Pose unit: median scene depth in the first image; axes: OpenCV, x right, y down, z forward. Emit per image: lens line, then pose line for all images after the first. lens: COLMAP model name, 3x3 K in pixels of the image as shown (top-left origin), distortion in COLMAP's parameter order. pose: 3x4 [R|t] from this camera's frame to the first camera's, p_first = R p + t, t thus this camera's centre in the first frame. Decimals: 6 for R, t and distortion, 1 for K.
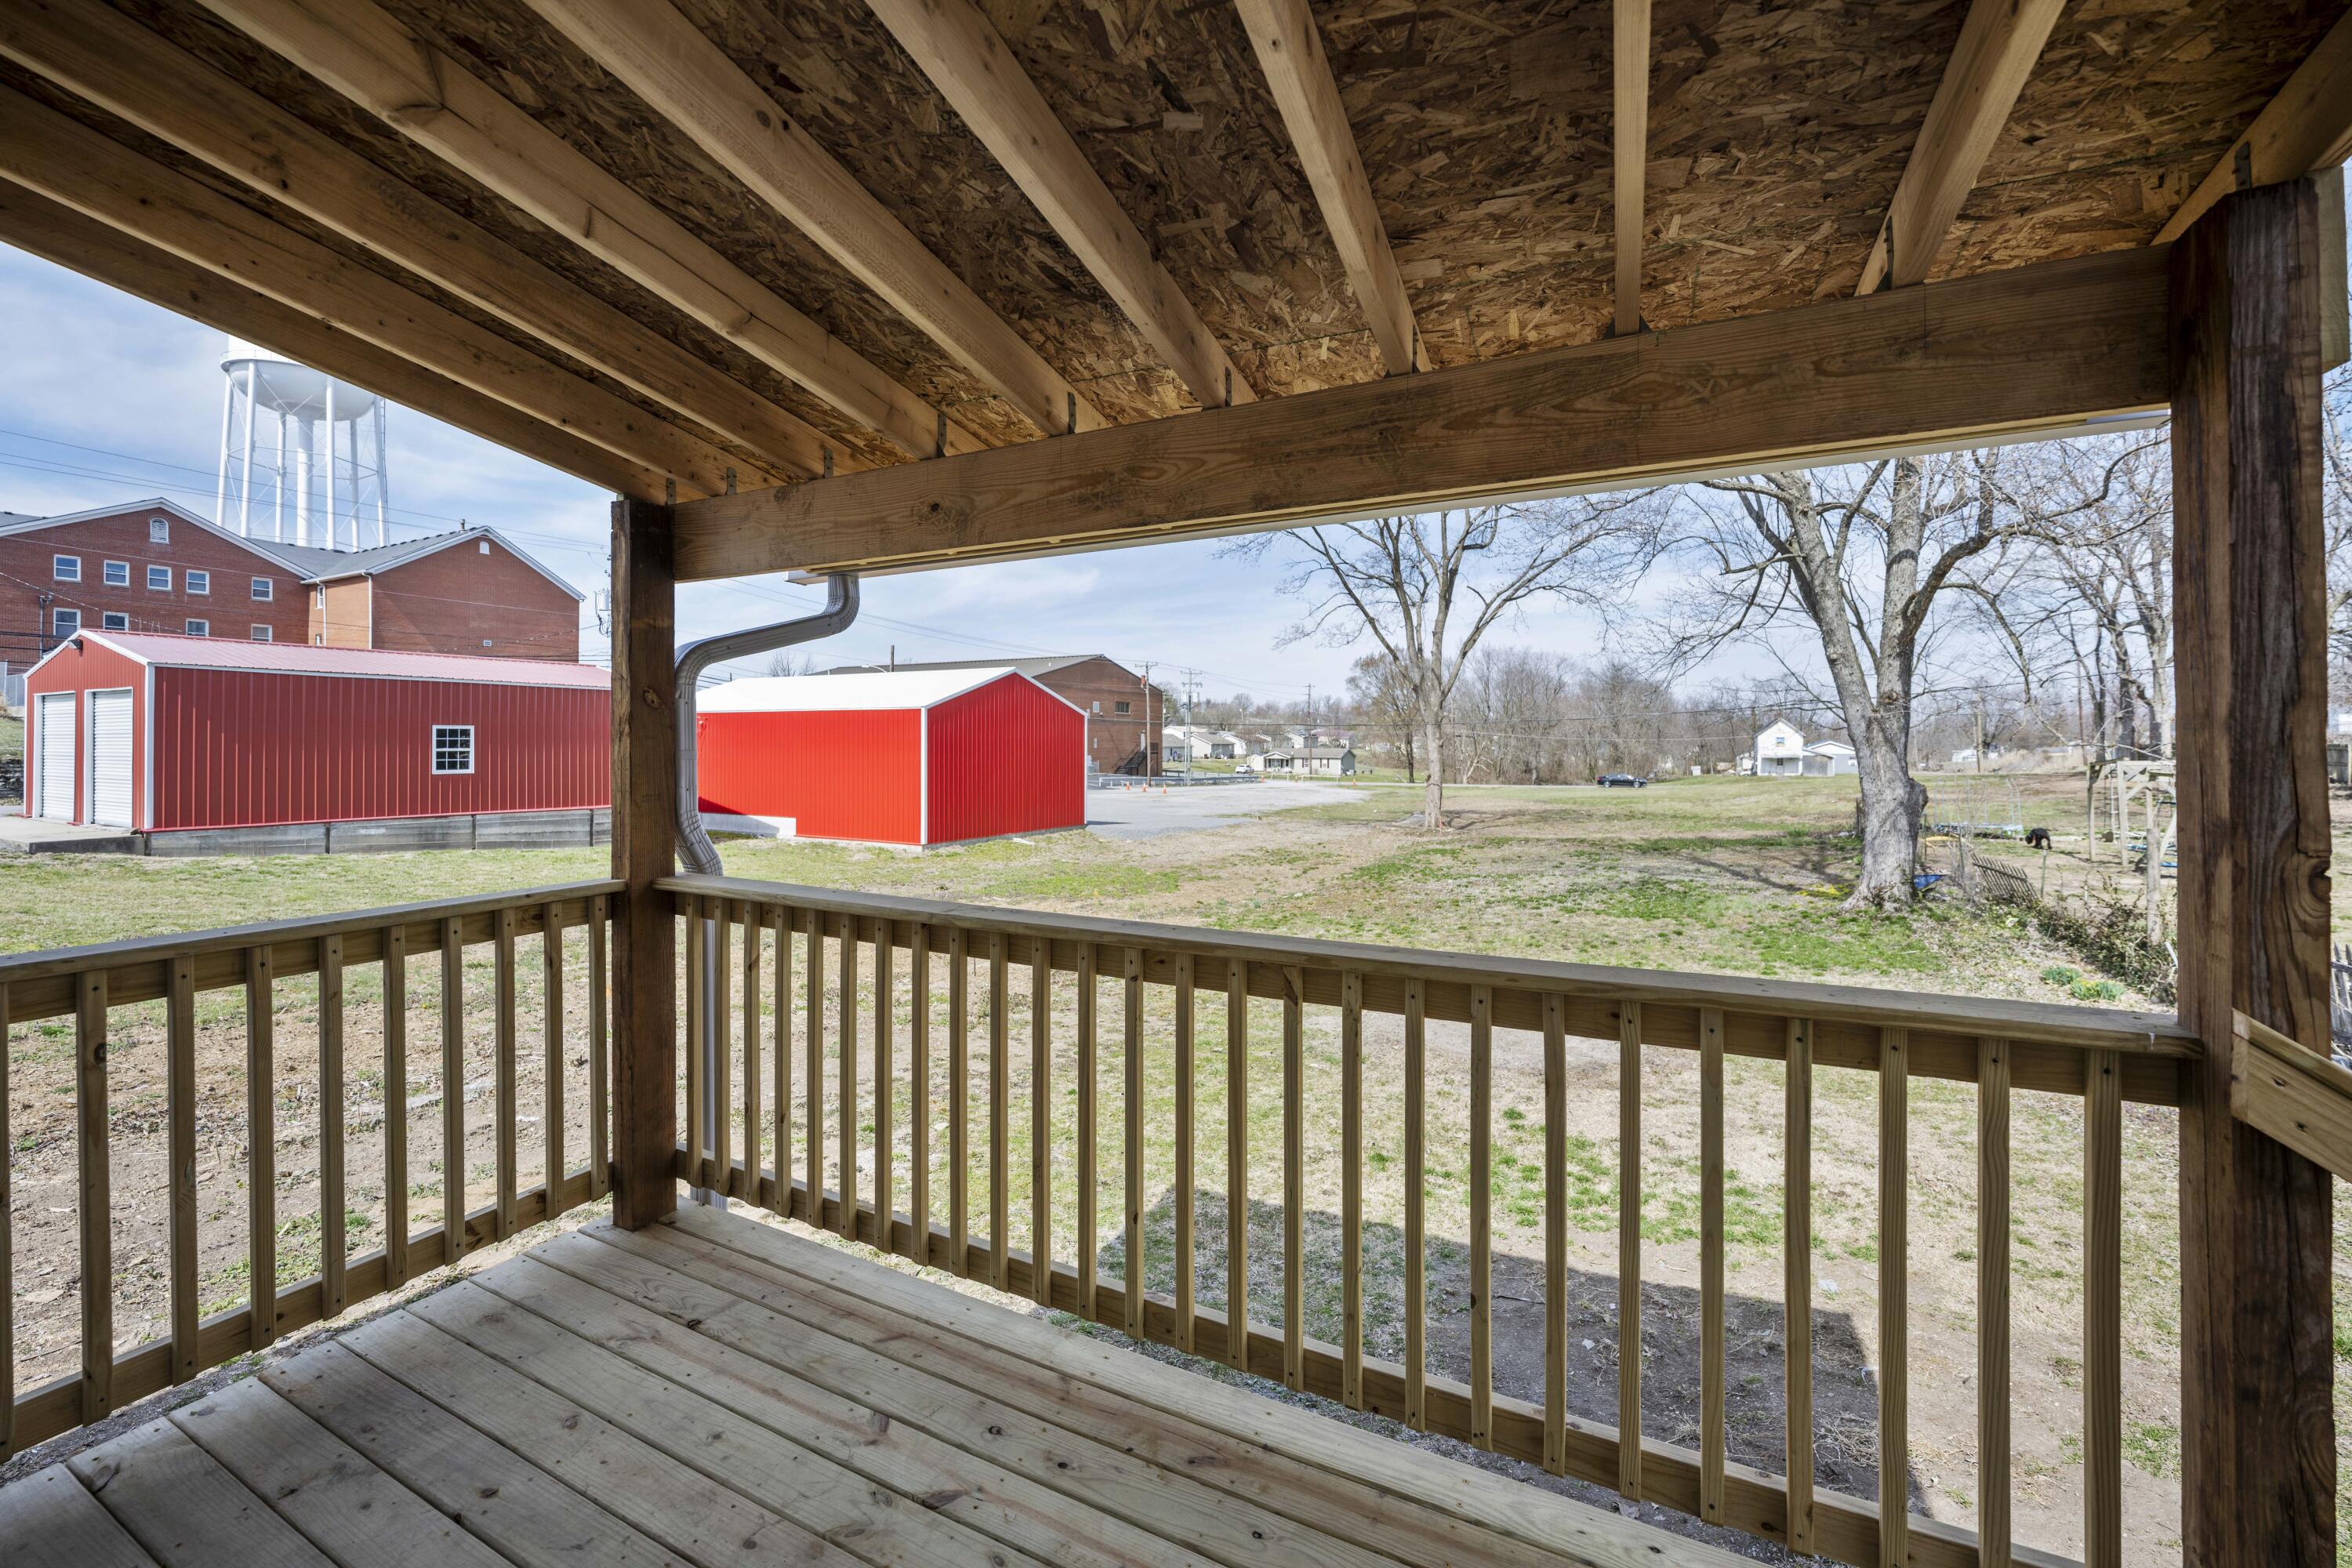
lens RADIAL K [[952.9, 0, 1177.4], [0, 952.9, 736.1], [0, 0, 1]] dist [0.000937, -0.000458]
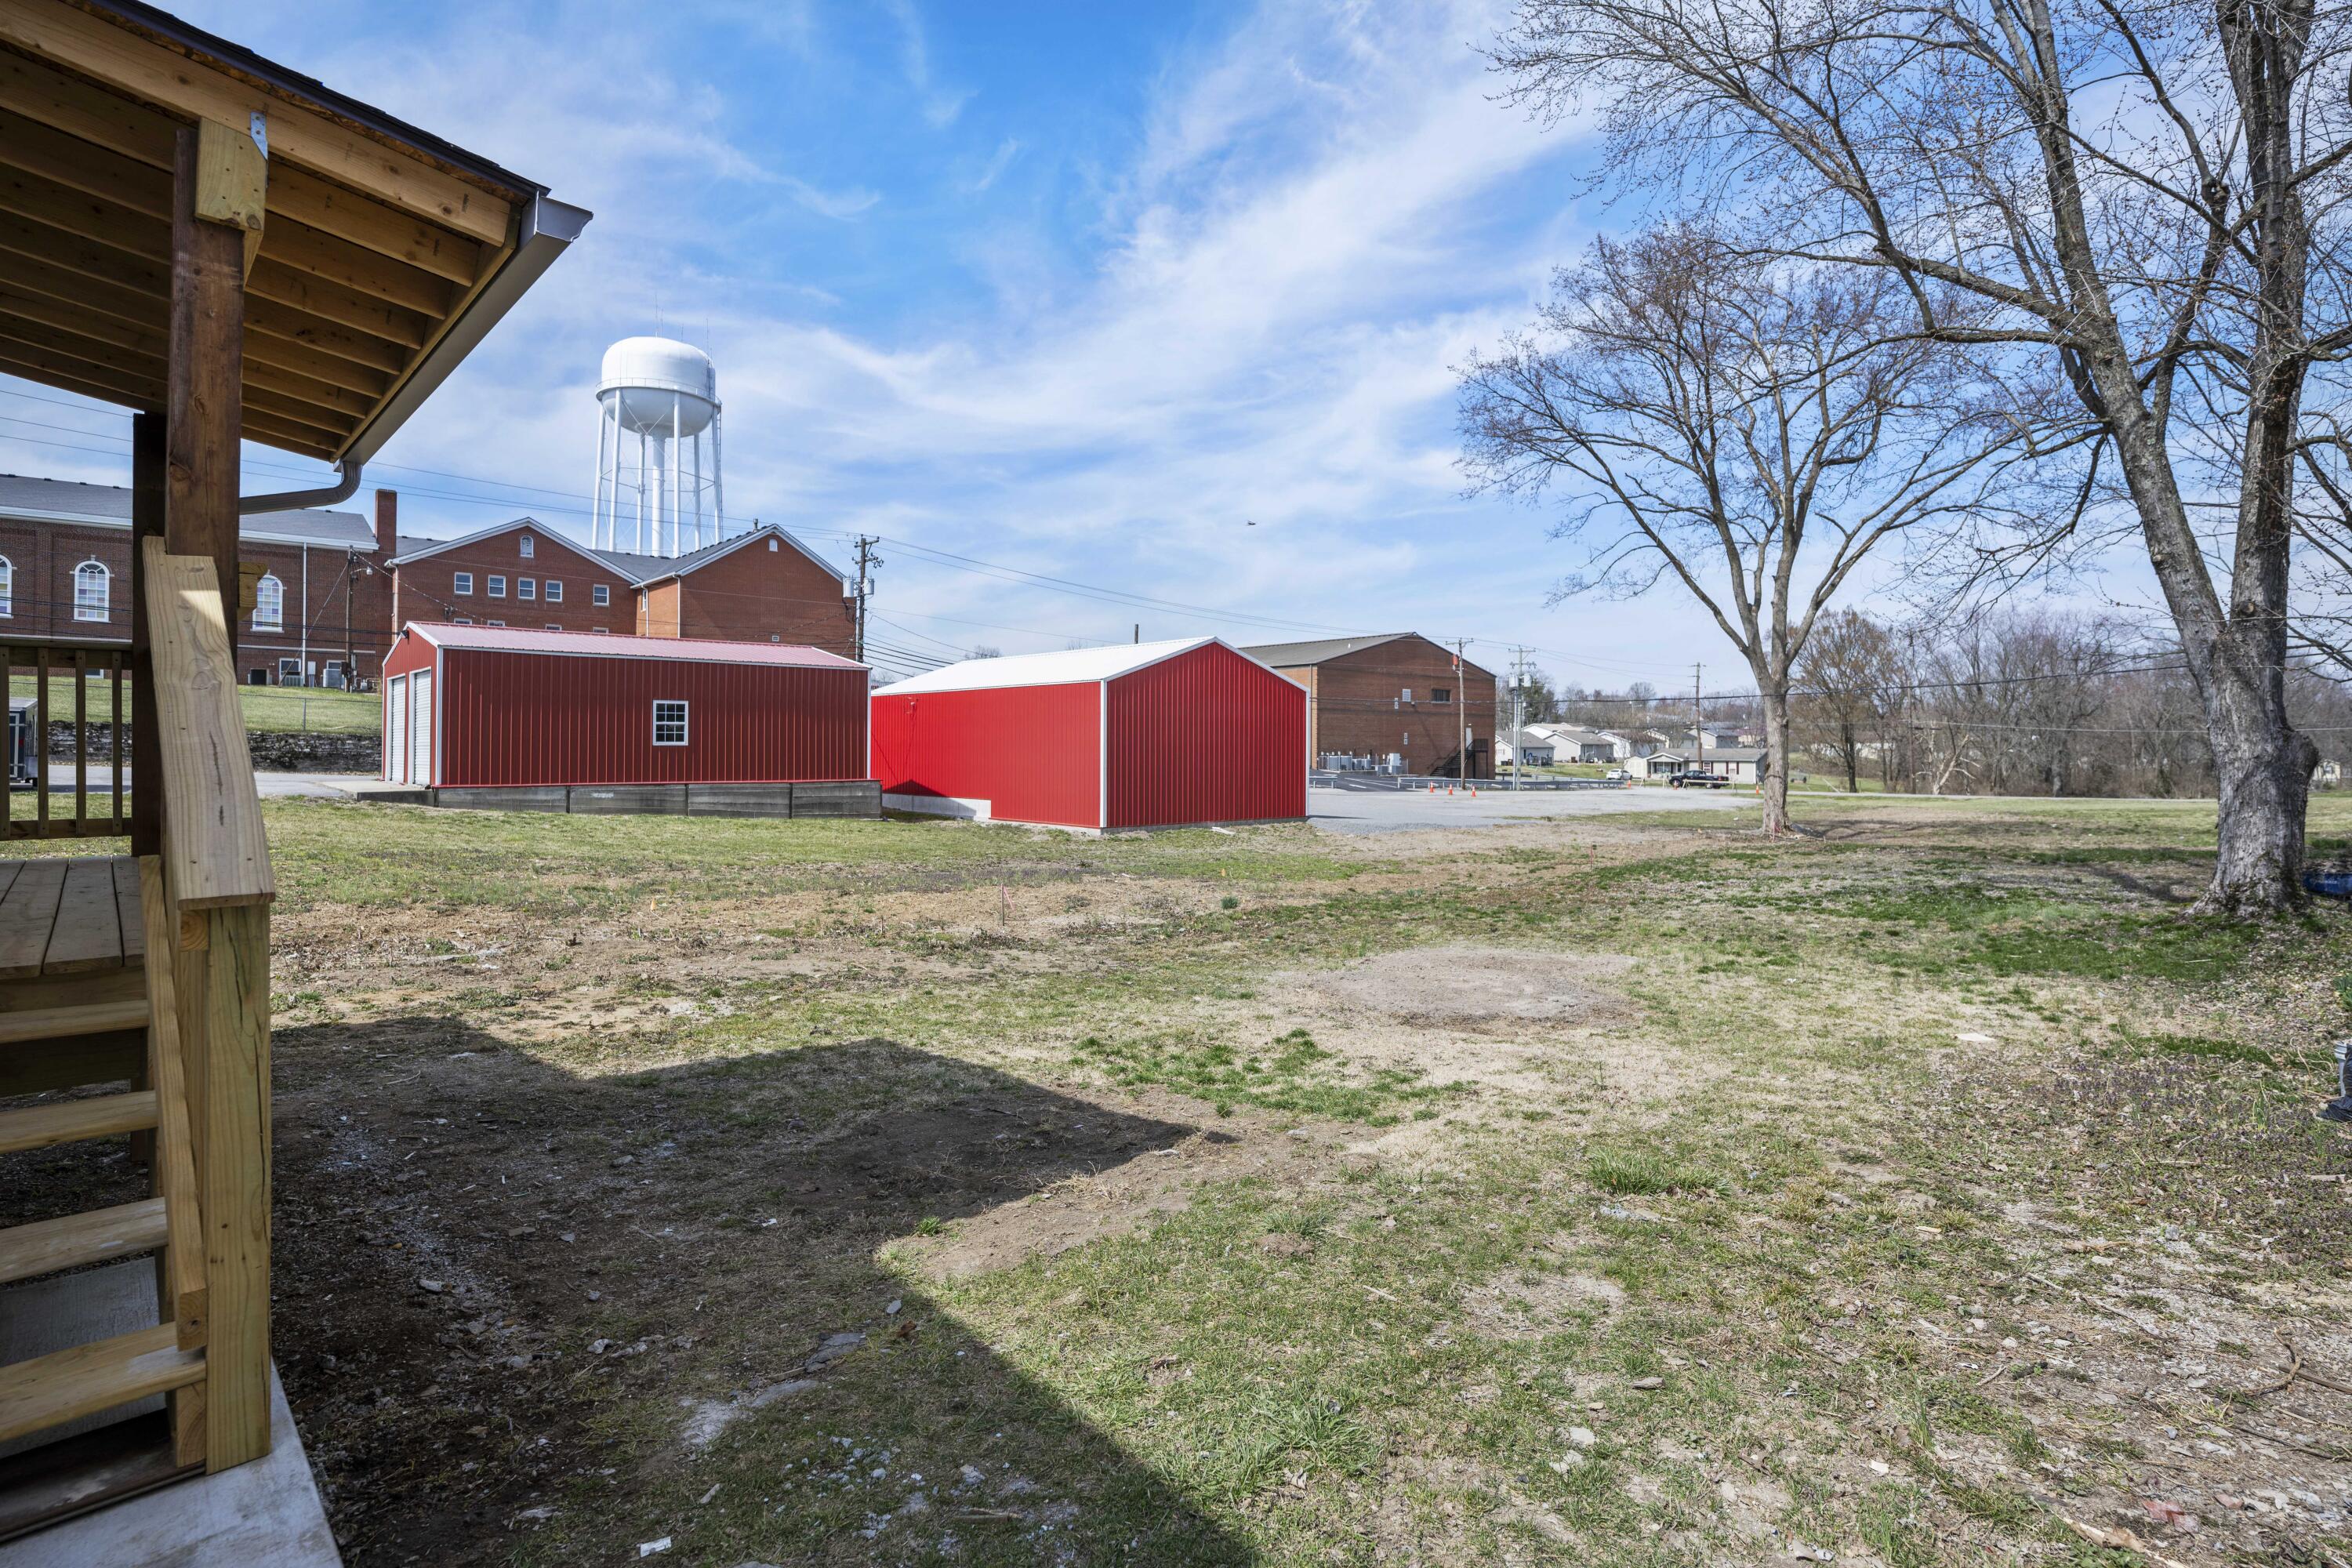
lens RADIAL K [[1137.5, 0, 1173.6], [0, 1137.5, 731.2], [0, 0, 1]] dist [-0.001442, -0.000211]
pose [[0.944904, -0.006473, -0.327284, 0.159327], [0.003746, 0.999953, -0.008962, 0.029644], [0.327326, 0.007242, 0.944884, -0.023397]]
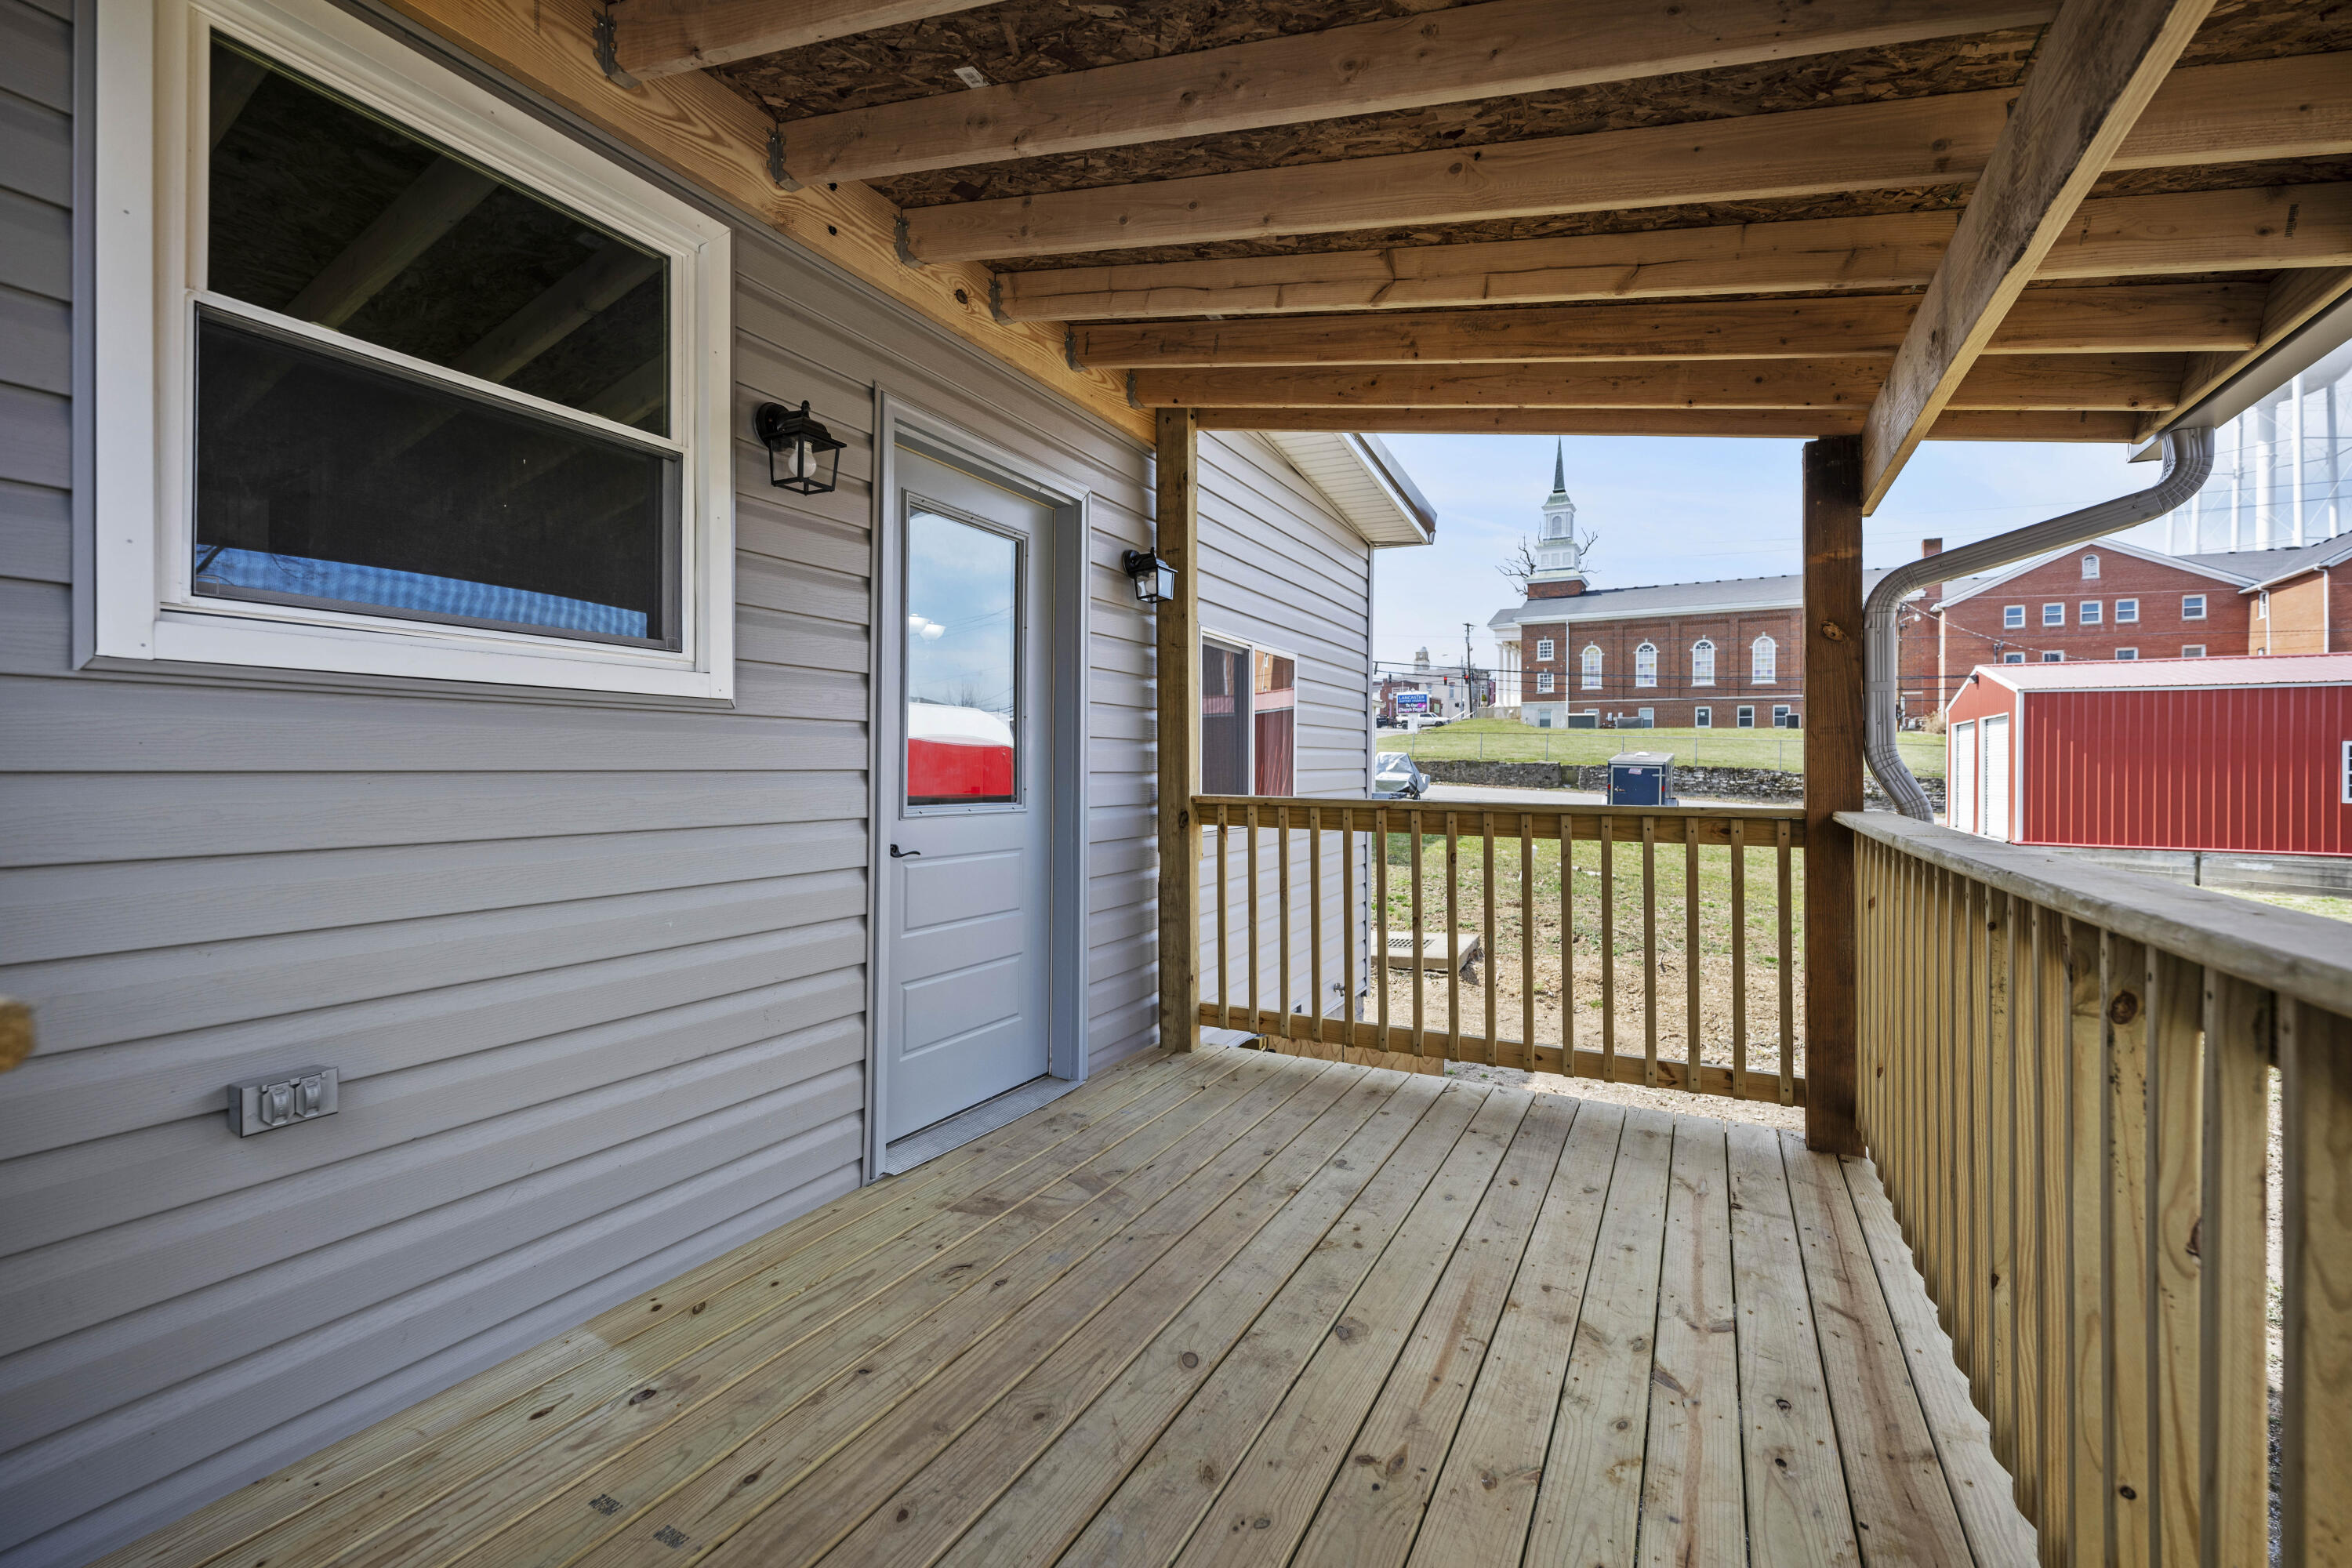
lens RADIAL K [[991.4, 0, 1170.7], [0, 991.4, 764.7], [0, 0, 1]] dist [0.000611, 0.000176]
pose [[-0.015548, -0.005339, -0.999865, 0.046758], [0.000003, 0.999986, -0.005340, 0.009880], [0.999879, -0.000086, -0.015548, 0.029660]]
